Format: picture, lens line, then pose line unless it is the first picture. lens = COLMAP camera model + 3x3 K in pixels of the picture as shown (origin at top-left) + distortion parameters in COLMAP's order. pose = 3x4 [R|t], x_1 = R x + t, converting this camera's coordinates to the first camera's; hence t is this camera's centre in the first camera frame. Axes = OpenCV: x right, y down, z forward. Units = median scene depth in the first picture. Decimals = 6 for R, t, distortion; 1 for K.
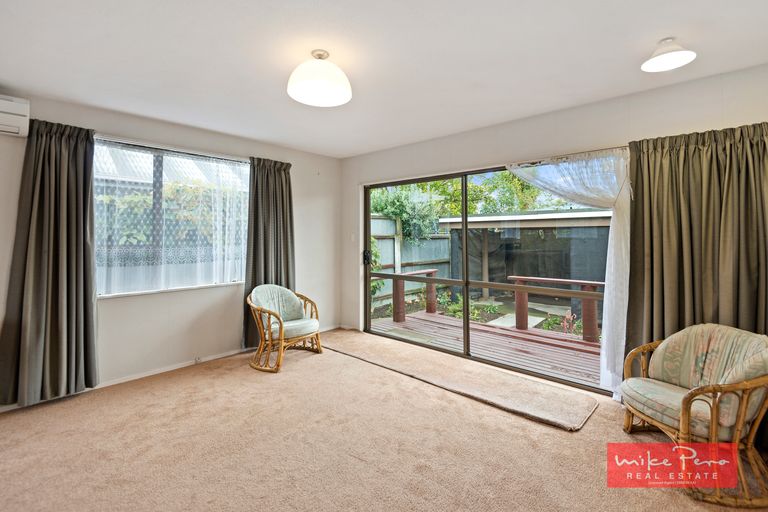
lens RADIAL K [[350.4, 0, 387.2], [0, 350.4, 231.3], [0, 0, 1]] dist [0.024668, -0.001656]
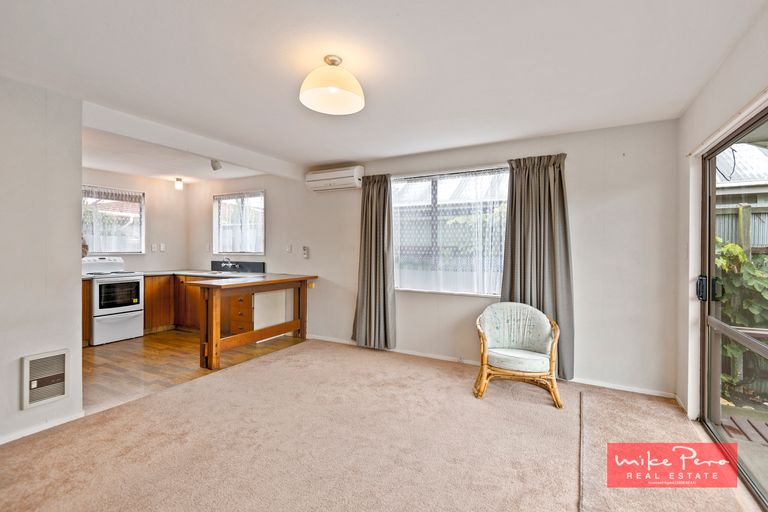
lens RADIAL K [[350.4, 0, 380.5], [0, 350.4, 248.0], [0, 0, 1]] dist [0.024668, -0.001656]
pose [[0.249935, 0.007567, -0.968233, 0.514722], [0.009208, 0.999906, 0.010191, 0.005165], [0.968219, -0.011463, 0.249841, 0.554802]]
